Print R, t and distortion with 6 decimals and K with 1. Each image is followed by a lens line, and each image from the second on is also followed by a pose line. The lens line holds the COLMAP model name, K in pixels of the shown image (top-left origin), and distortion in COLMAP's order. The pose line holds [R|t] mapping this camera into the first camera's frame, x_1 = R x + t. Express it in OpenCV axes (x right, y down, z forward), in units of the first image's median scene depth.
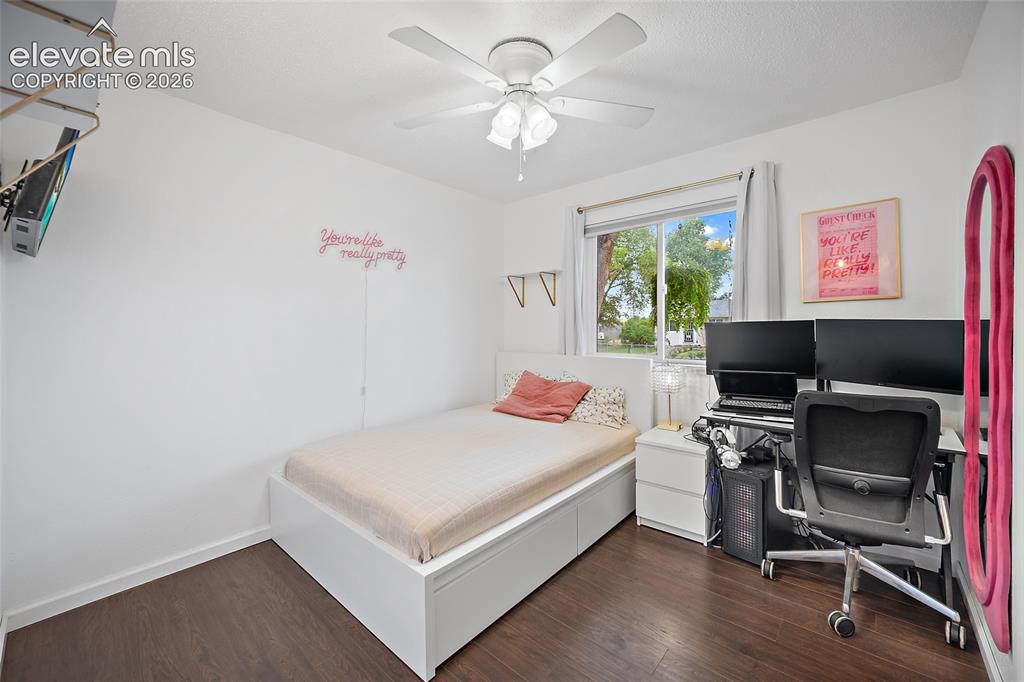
lens RADIAL K [[401.6, 0, 508.9], [0, 401.6, 339.0], [0, 0, 1]] dist [-0.000477, -0.000010]
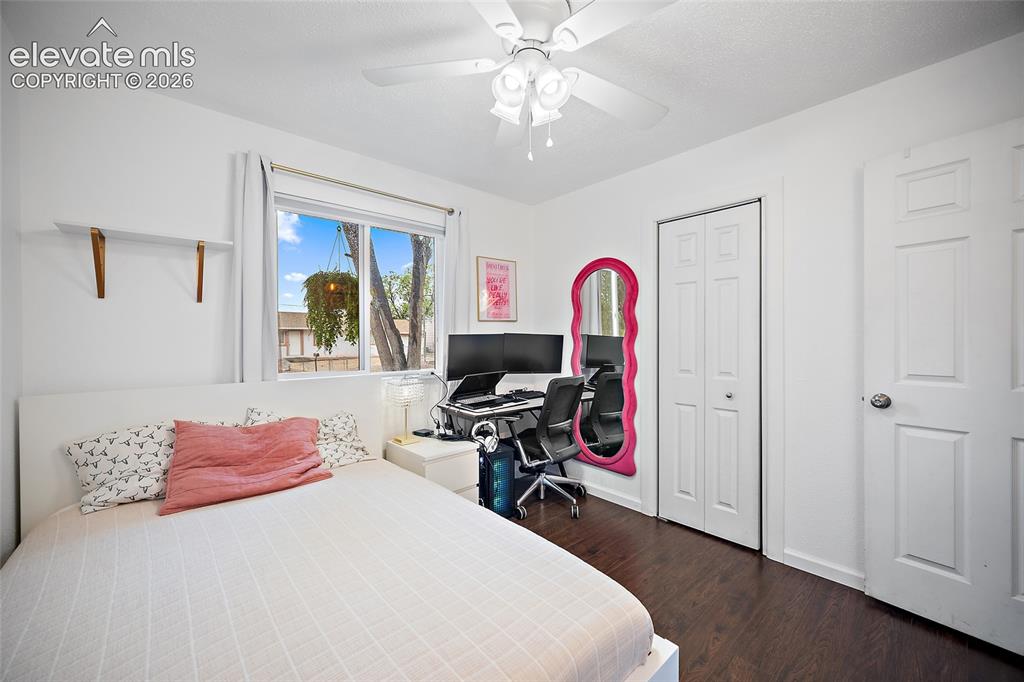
lens RADIAL K [[401.6, 0, 508.9], [0, 401.6, 339.0], [0, 0, 1]] dist [-0.000477, -0.000010]
pose [[0.118807, -0.005869, 0.992900, -0.669288], [0.025004, 0.999683, 0.002917, -0.030100], [-0.992602, 0.024480, 0.118916, 0.775570]]
